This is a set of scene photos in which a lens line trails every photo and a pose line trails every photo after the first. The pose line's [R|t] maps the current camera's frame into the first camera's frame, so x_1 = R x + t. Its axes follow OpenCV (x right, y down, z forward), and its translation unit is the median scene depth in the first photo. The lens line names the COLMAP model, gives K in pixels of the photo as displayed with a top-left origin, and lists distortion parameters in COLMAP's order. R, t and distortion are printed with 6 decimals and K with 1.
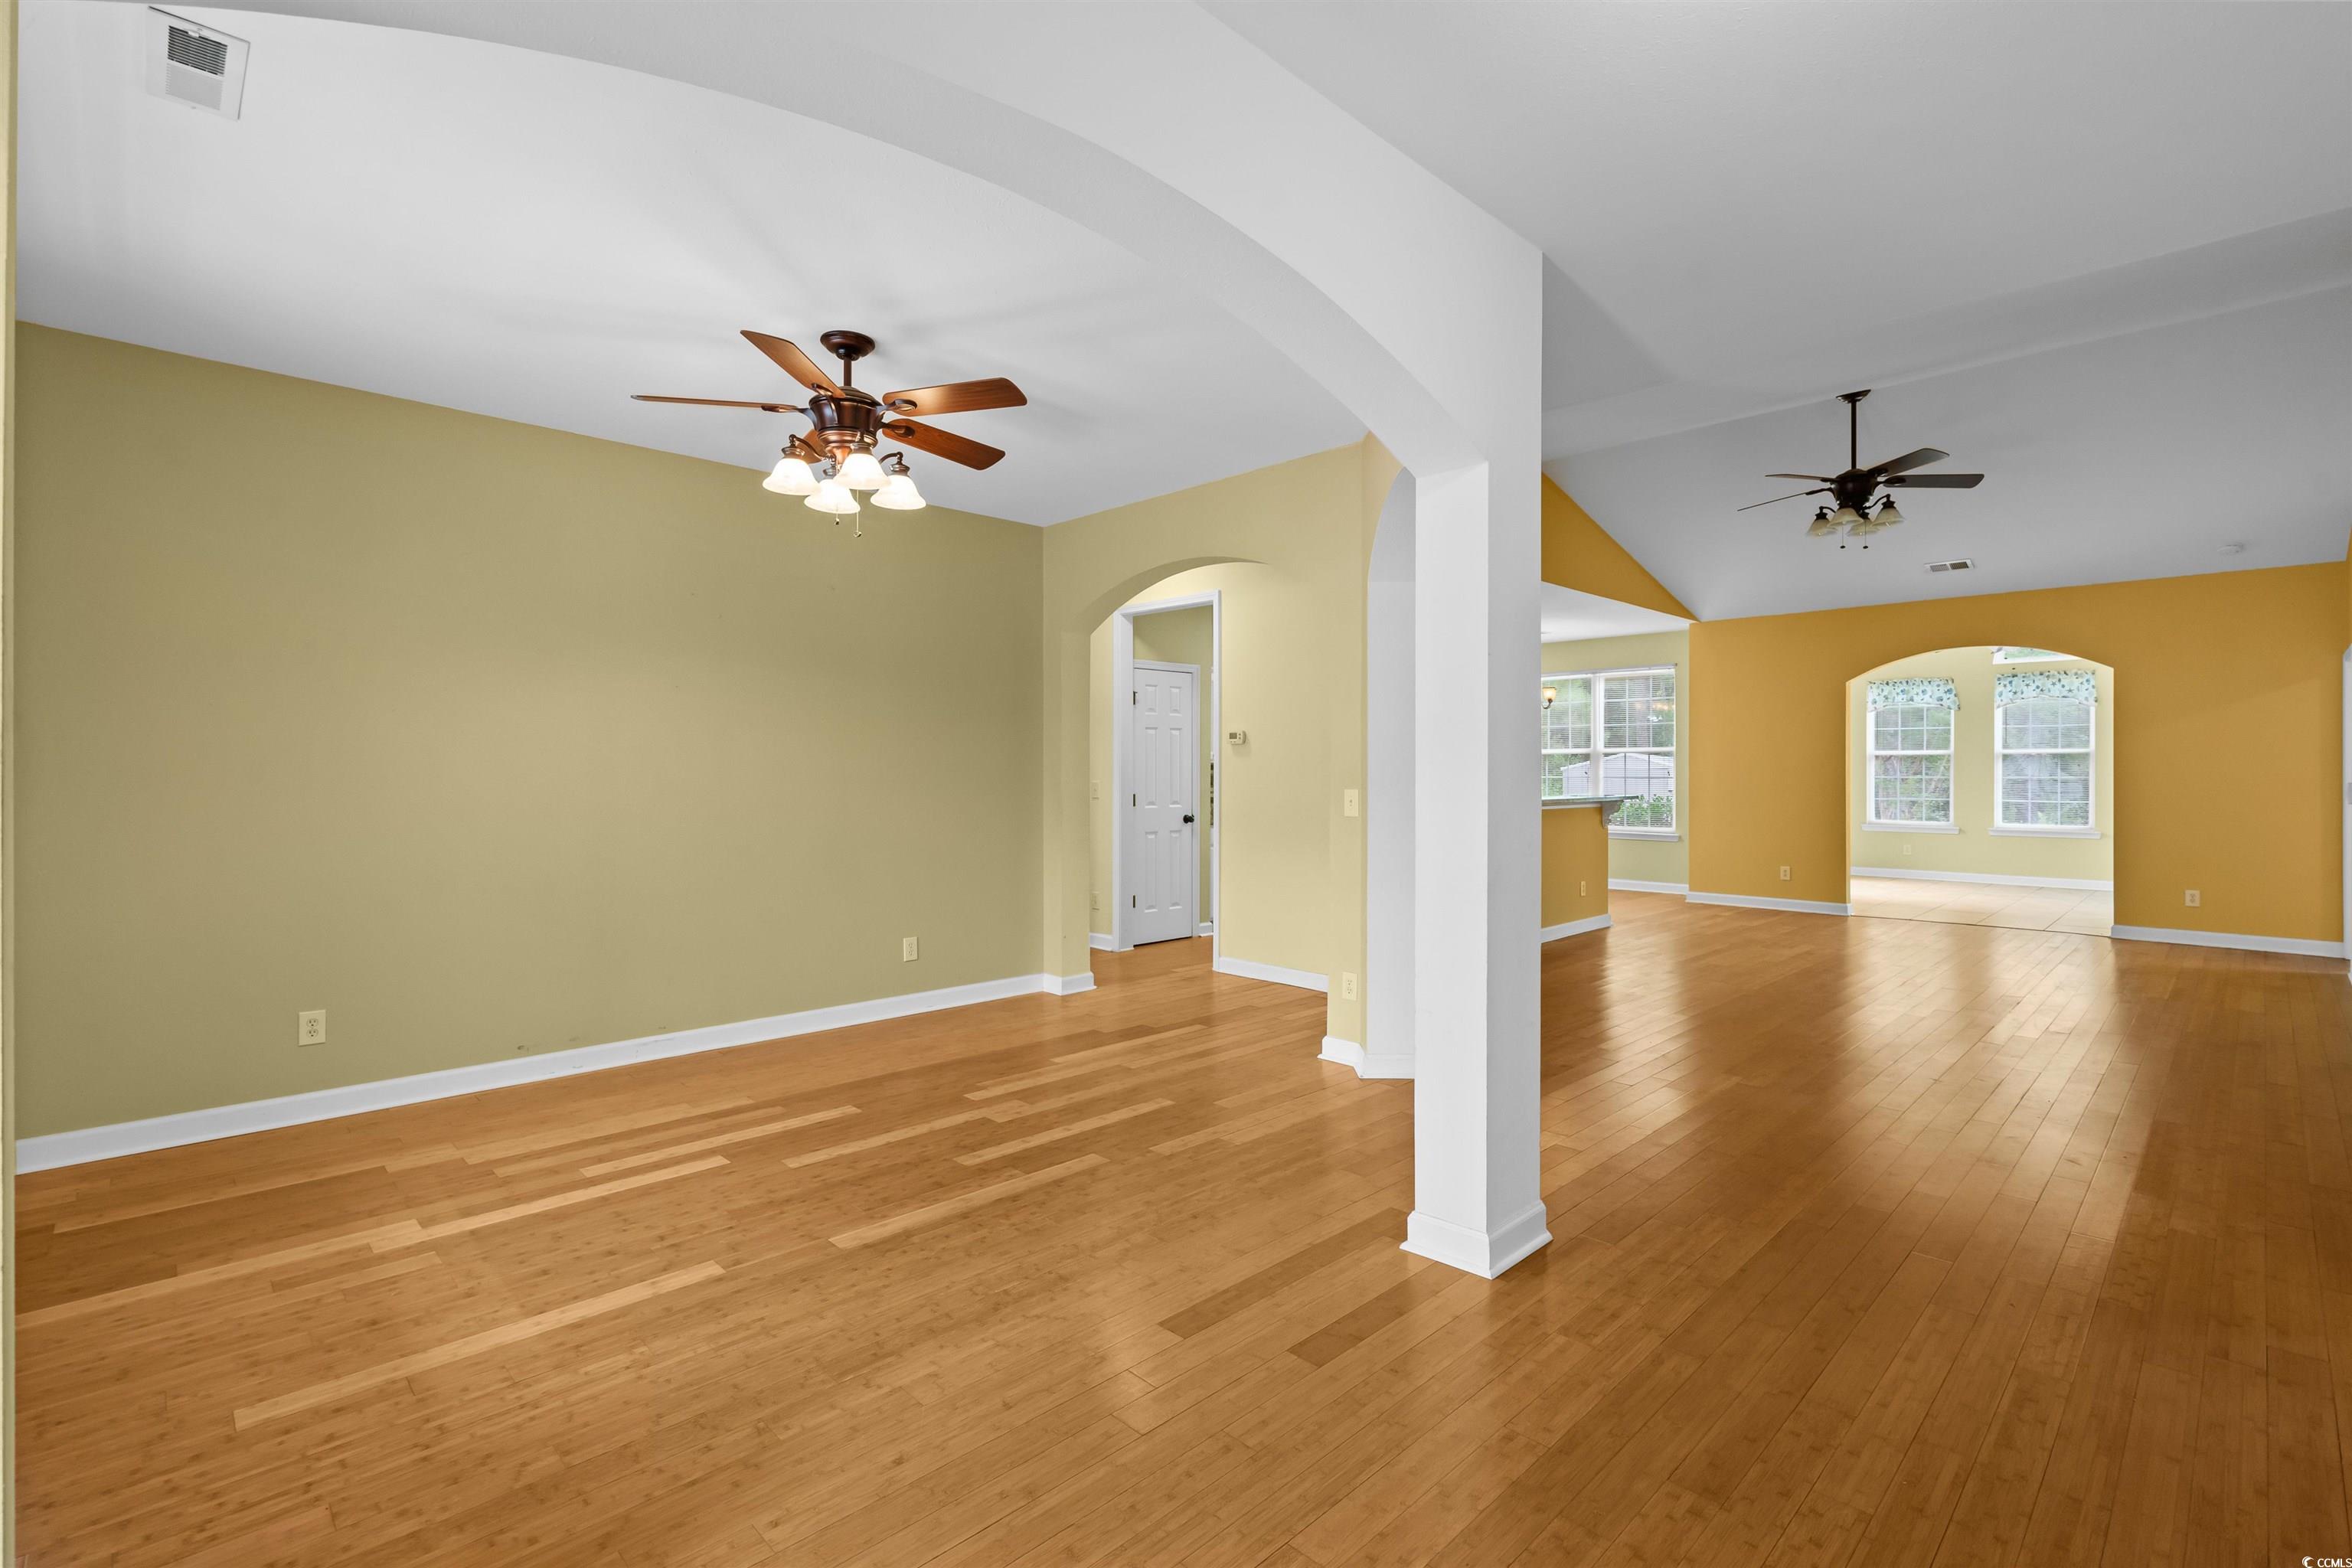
lens RADIAL K [[1092.4, 0, 1185.9], [0, 1092.4, 783.8], [0, 0, 1]] dist [-0.002289, -0.000159]
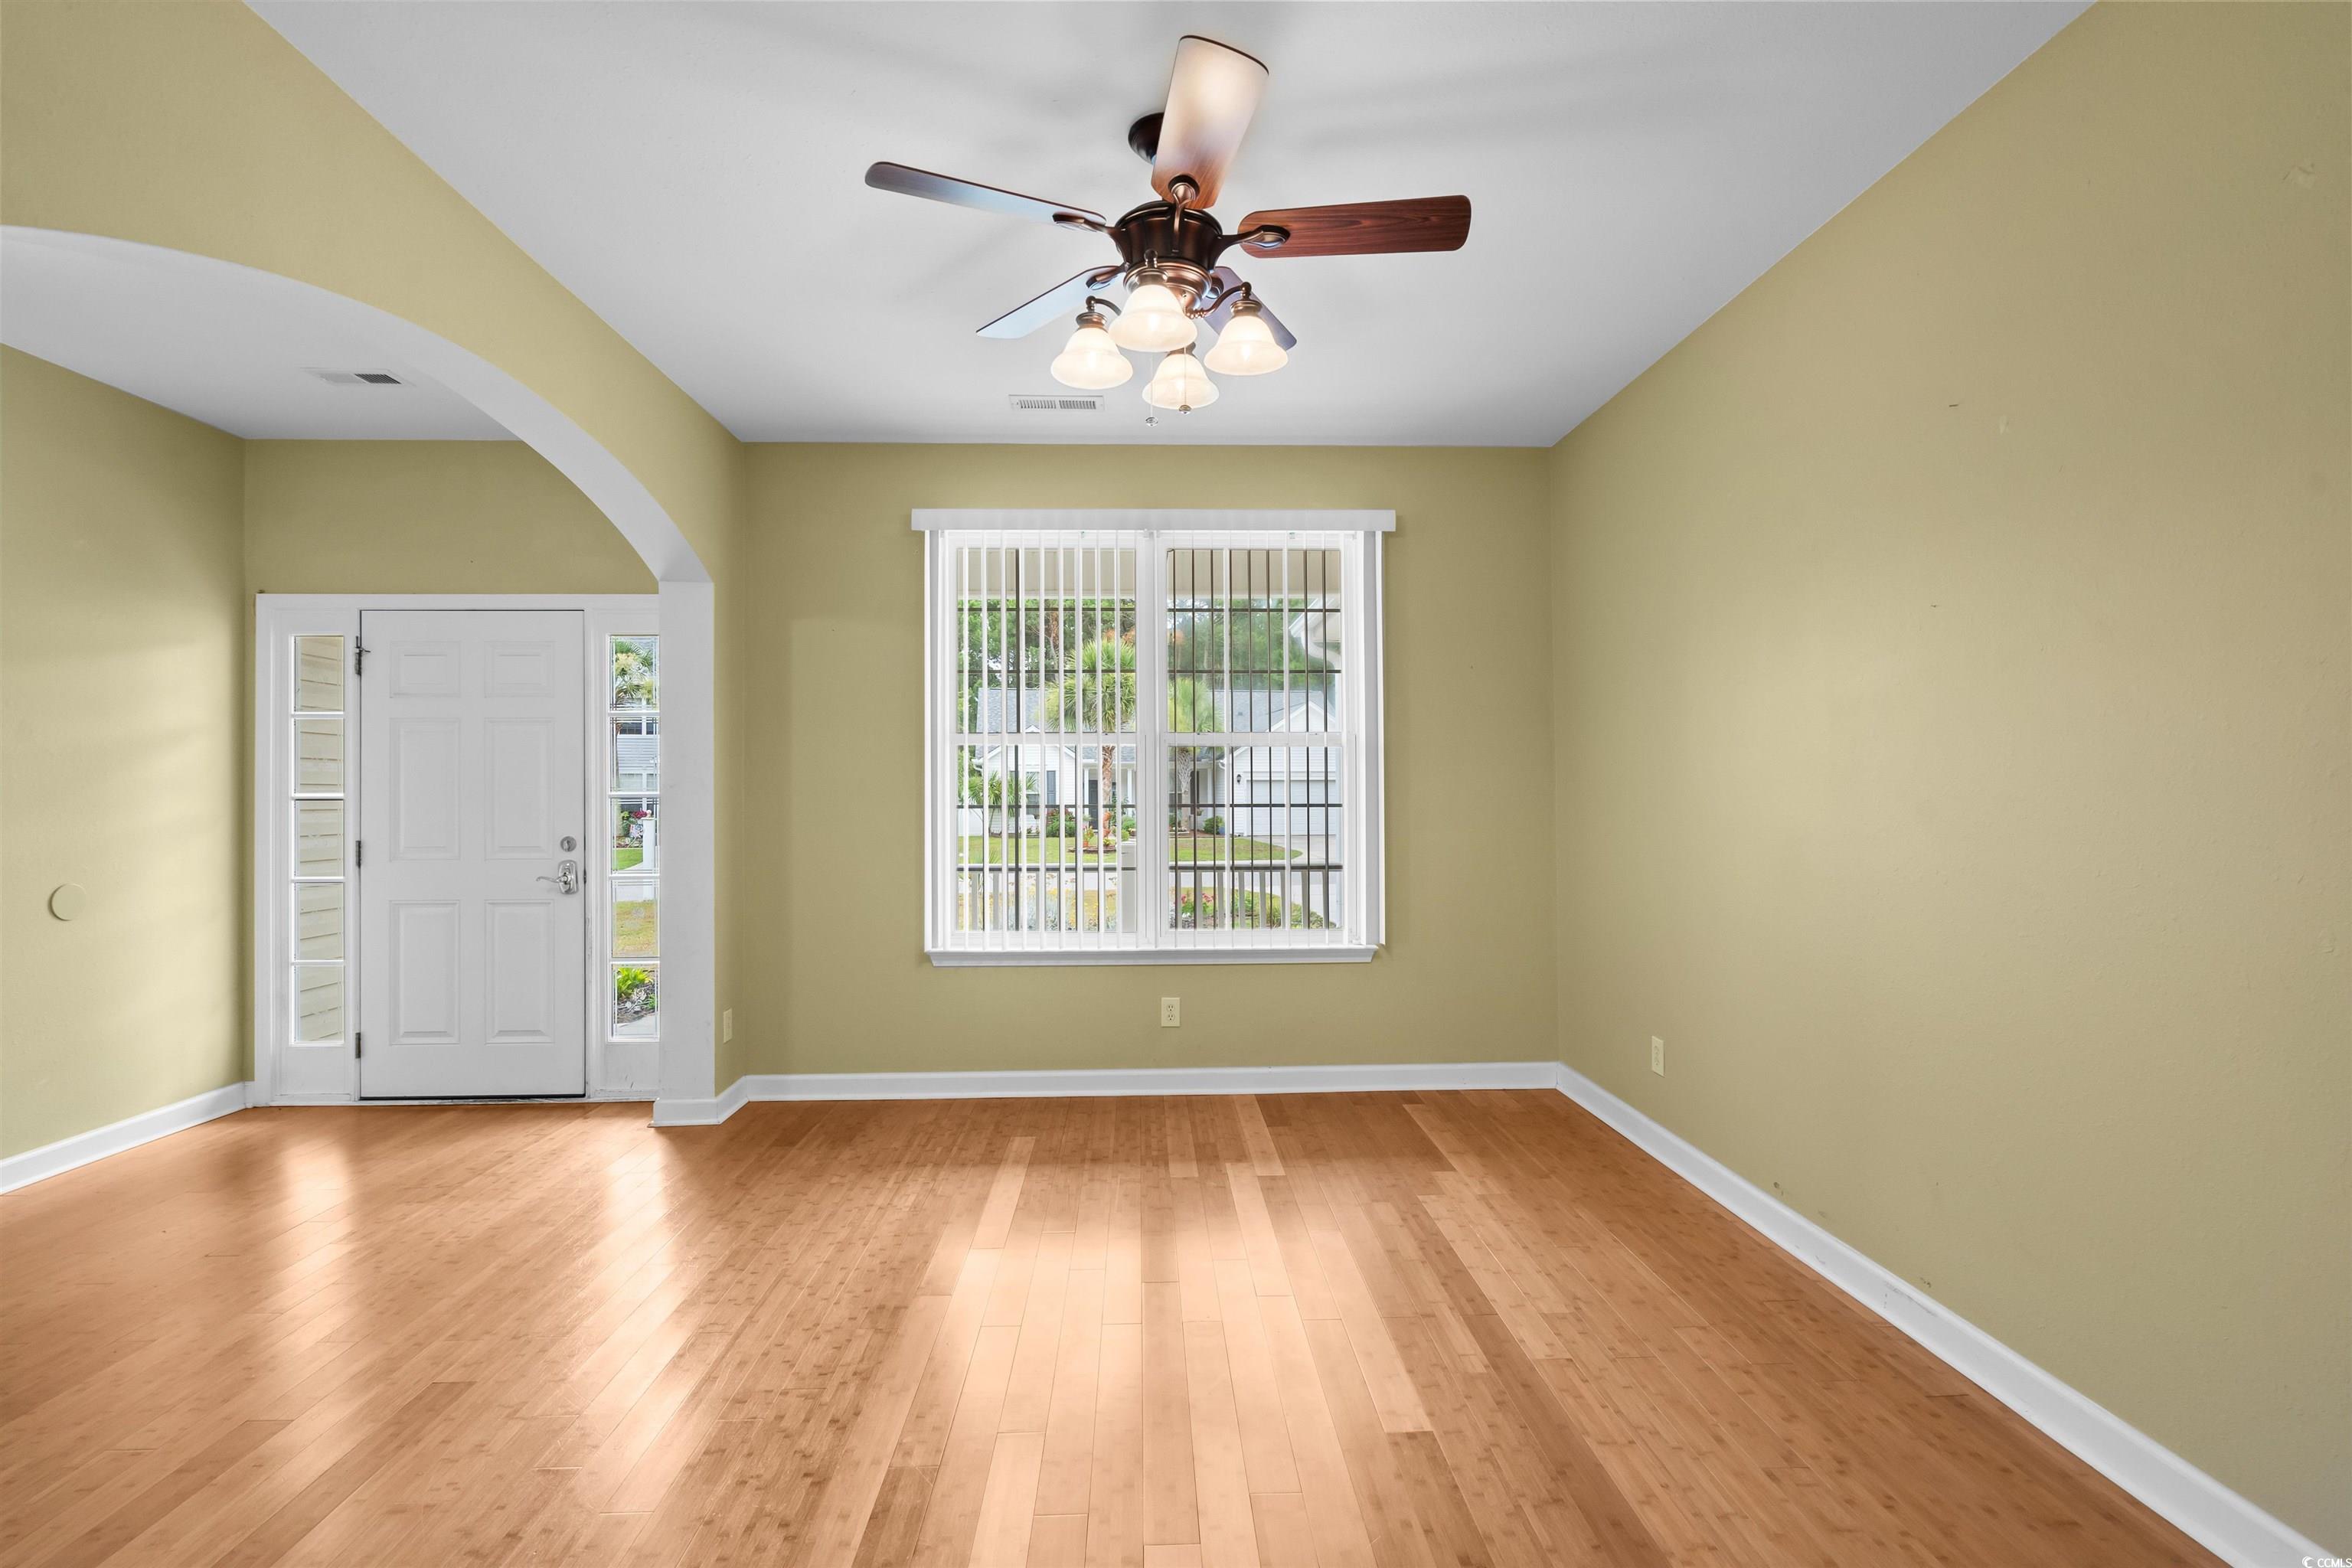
lens RADIAL K [[1068.7, 0, 1182.5], [0, 1068.7, 758.6], [0, 0, 1]] dist [-0.001049, -0.000083]
pose [[-0.680914, -0.016595, -0.732176, 0.168763], [-0.003948, 0.999812, -0.018990, -0.014792], [0.732353, -0.010040, -0.680851, 1.444654]]
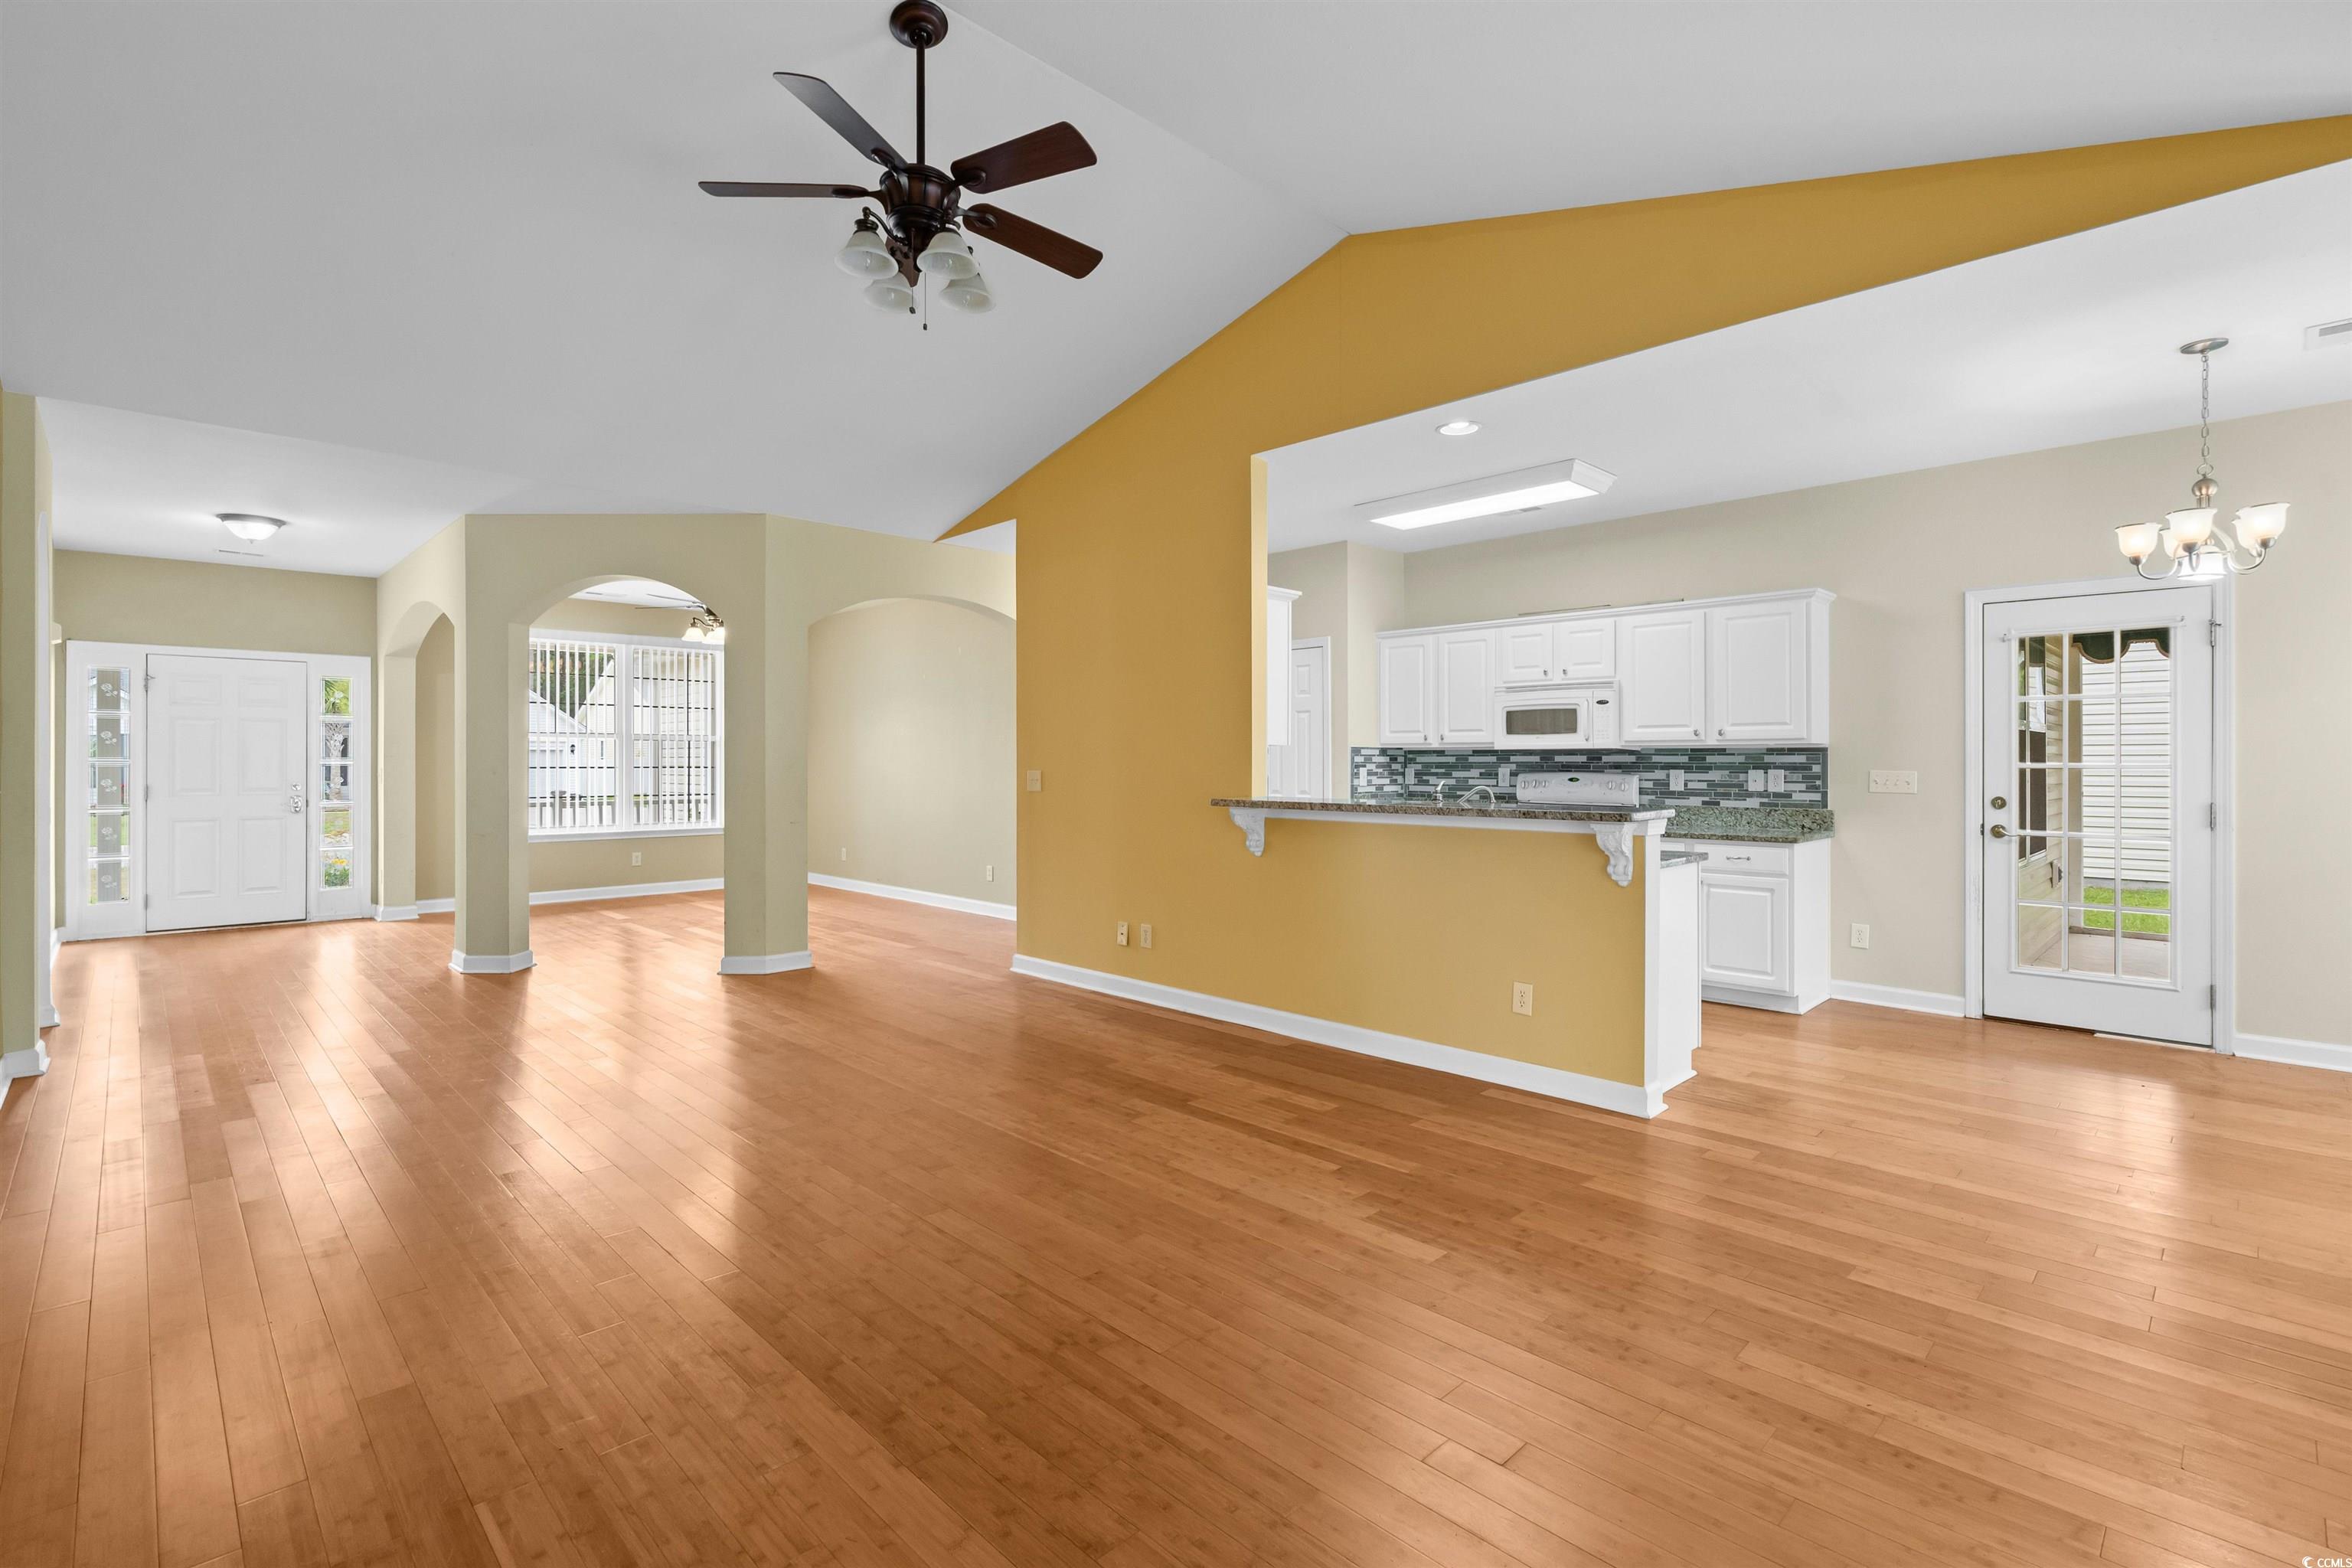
lens RADIAL K [[1068.7, 0, 1182.5], [0, 1068.7, 758.6], [0, 0, 1]] dist [-0.001049, -0.000083]
pose [[-0.005376, -0.002910, -0.999981, 2.009818], [-0.010510, 0.999941, -0.002854, -0.011943], [0.999930, 0.010494, -0.005406, 2.009072]]
